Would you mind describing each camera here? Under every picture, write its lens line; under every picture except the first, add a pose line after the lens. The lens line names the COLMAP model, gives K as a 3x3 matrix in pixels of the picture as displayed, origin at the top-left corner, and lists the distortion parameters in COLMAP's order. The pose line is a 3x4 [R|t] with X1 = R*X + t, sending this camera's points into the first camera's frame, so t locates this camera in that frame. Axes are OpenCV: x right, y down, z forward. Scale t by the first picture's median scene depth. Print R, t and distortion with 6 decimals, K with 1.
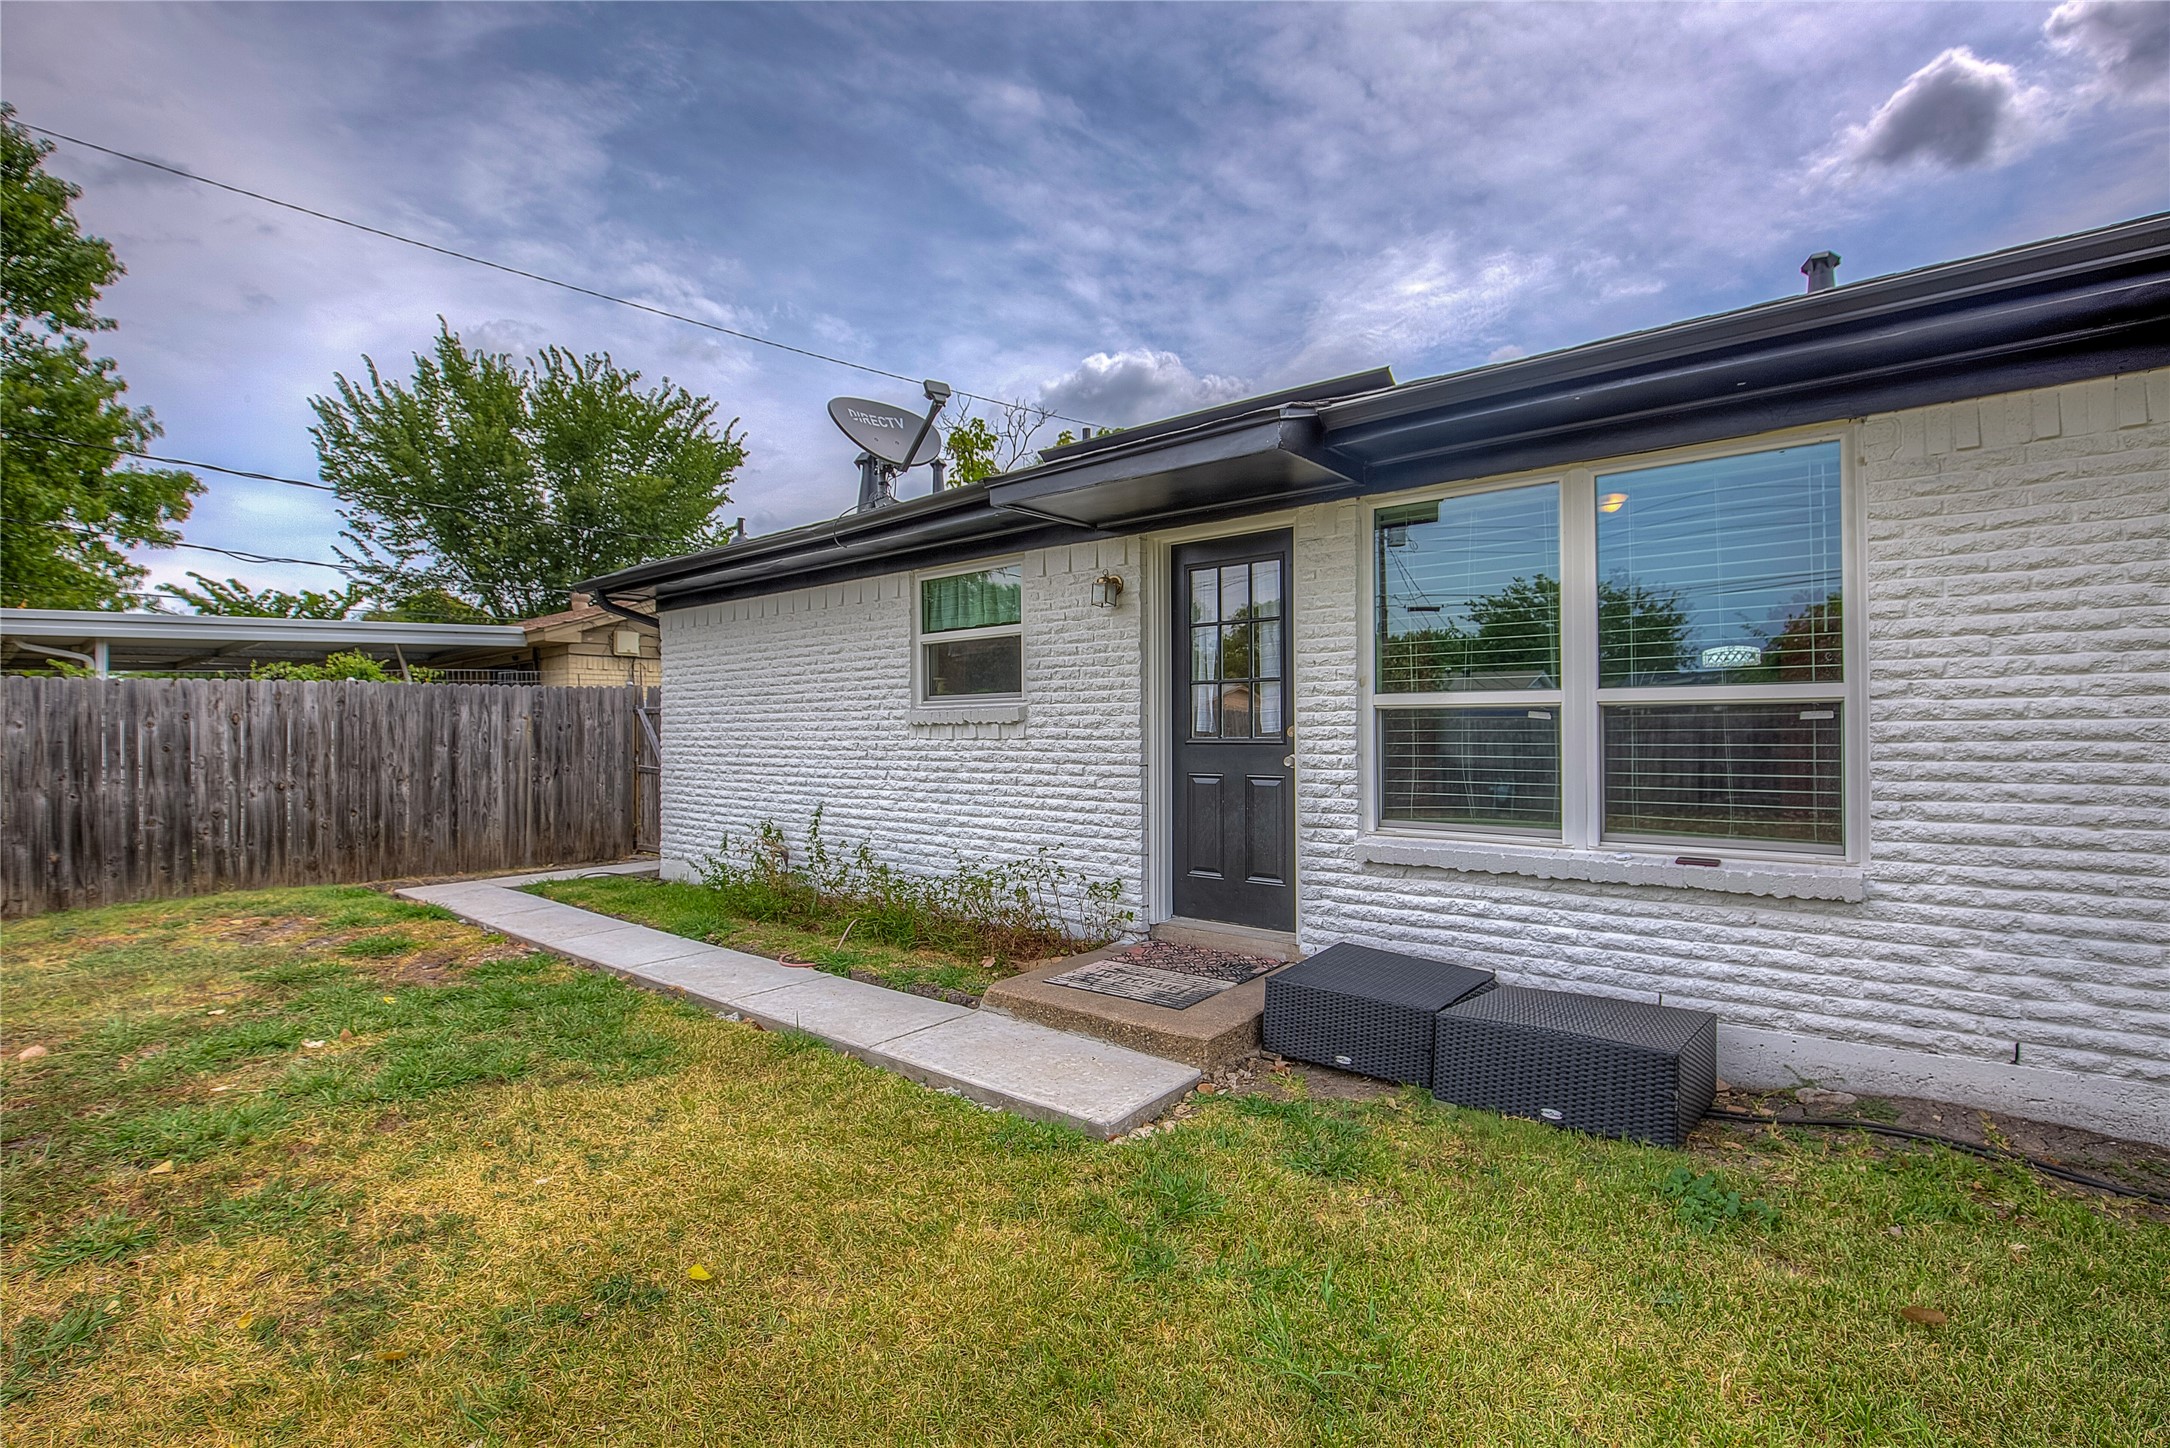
lens RADIAL K [[1000.1, 0, 1077.9], [0, 1000.1, 733.6], [0, 0, 1]] dist [-0.013950, -0.000266]
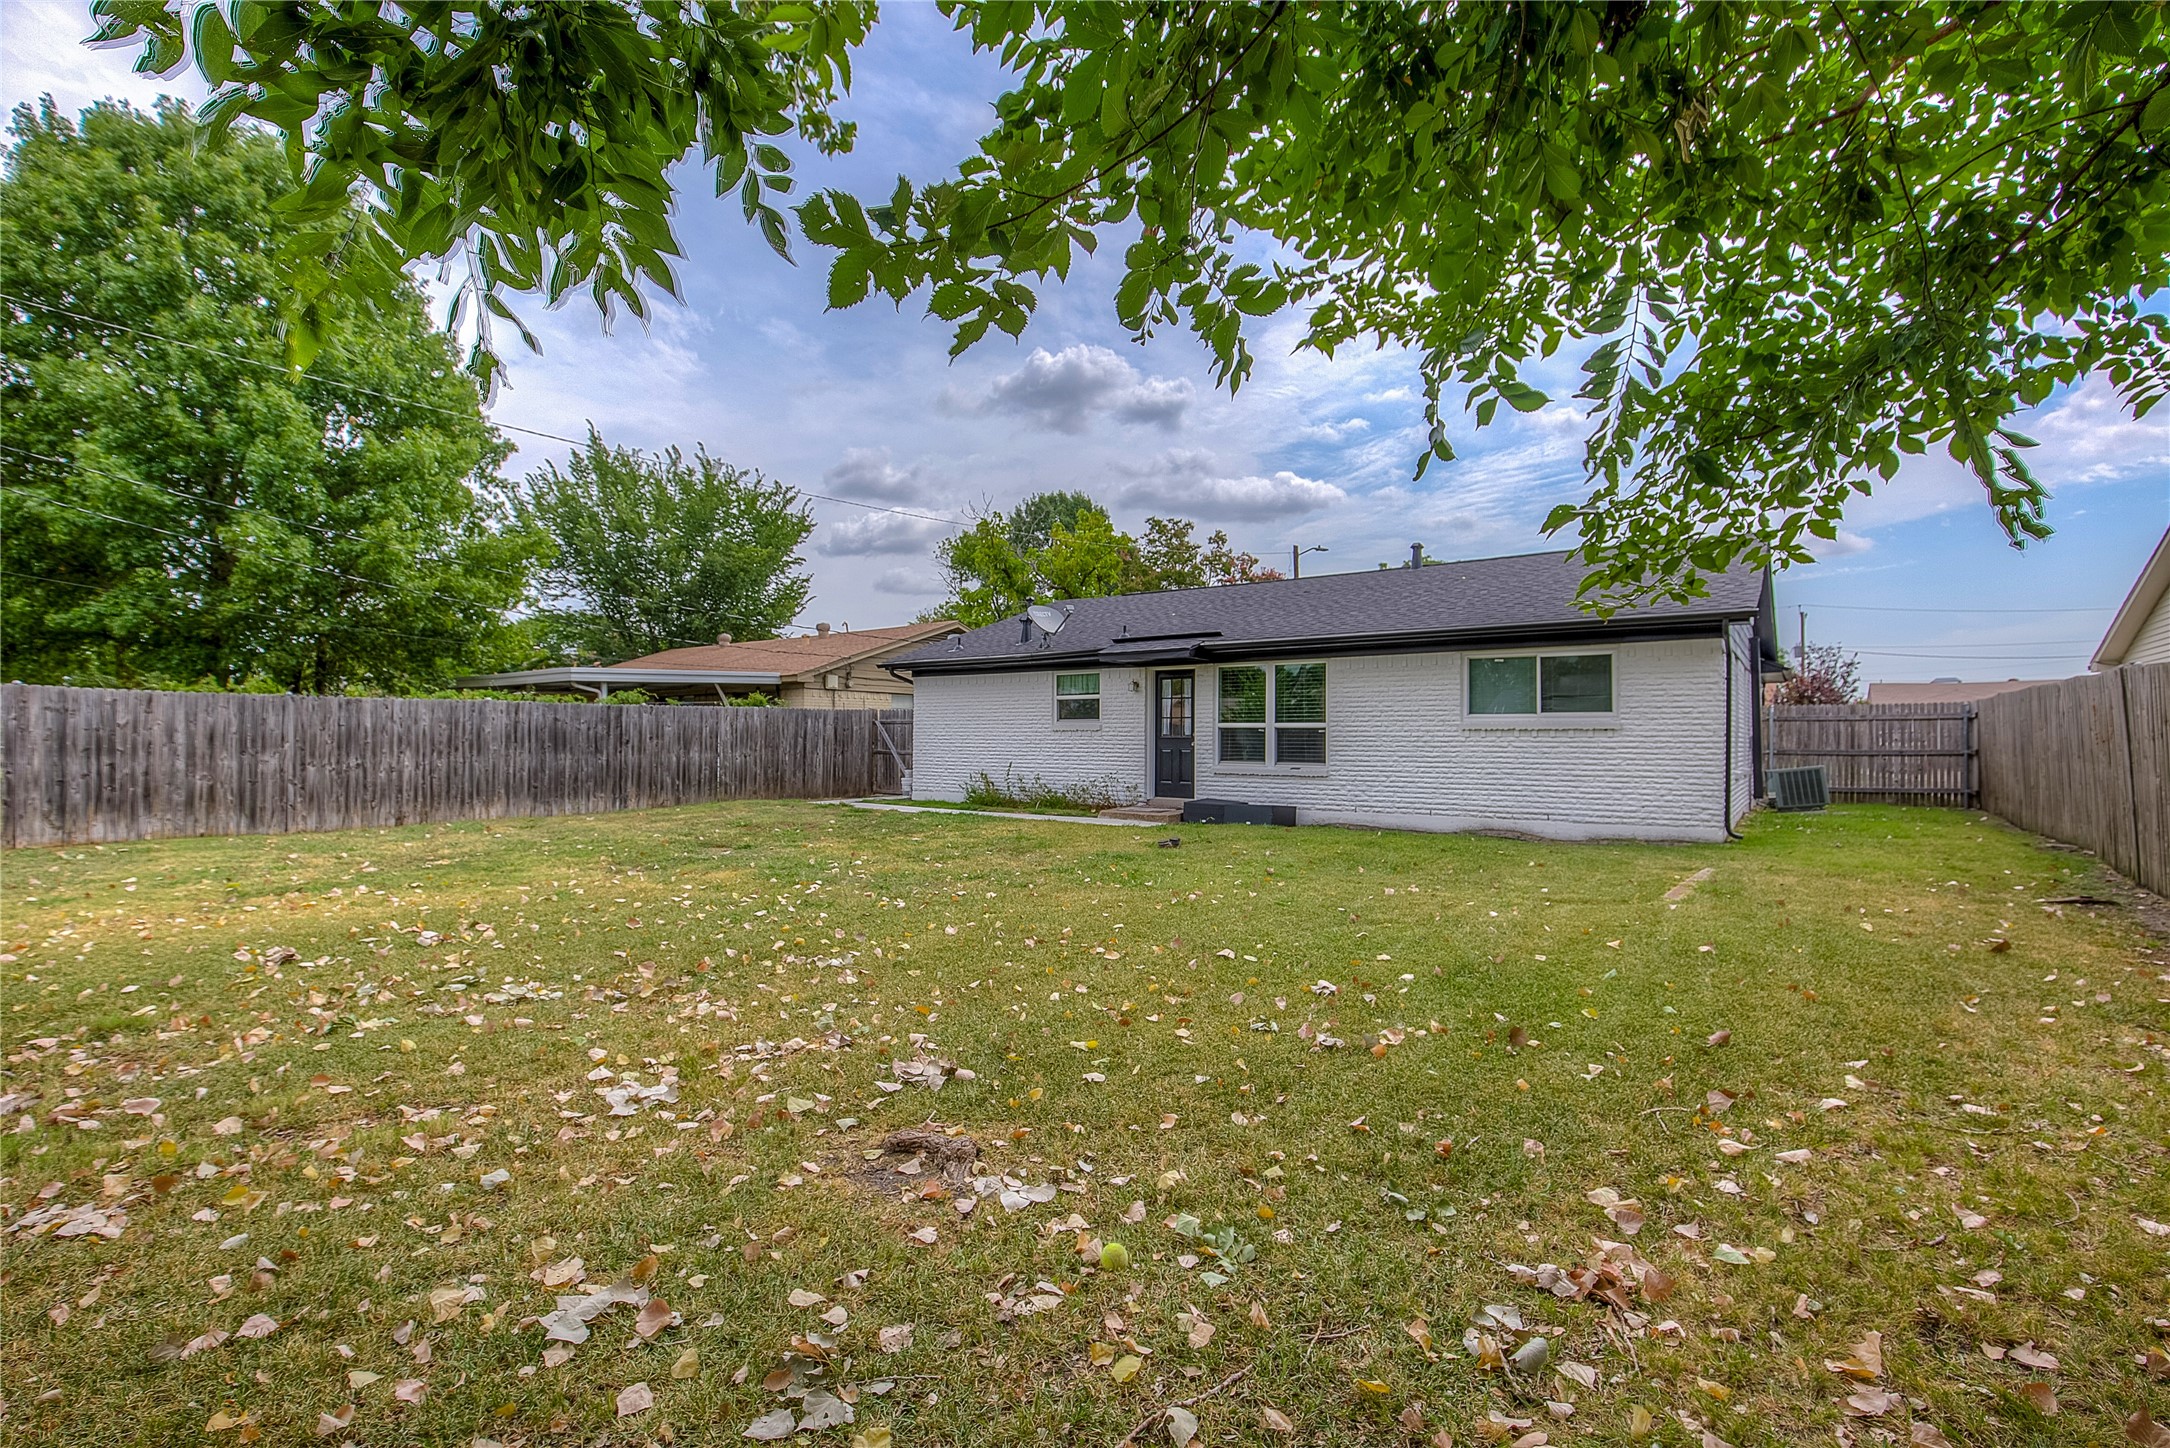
lens RADIAL K [[1000.1, 0, 1077.9], [0, 1000.1, 733.6], [0, 0, 1]] dist [-0.013950, -0.000266]
pose [[0.998298, 0.012843, 0.056880, -0.273582], [-0.012348, 0.999883, -0.009041, 0.023548], [-0.056990, 0.008323, 0.998340, -1.752995]]
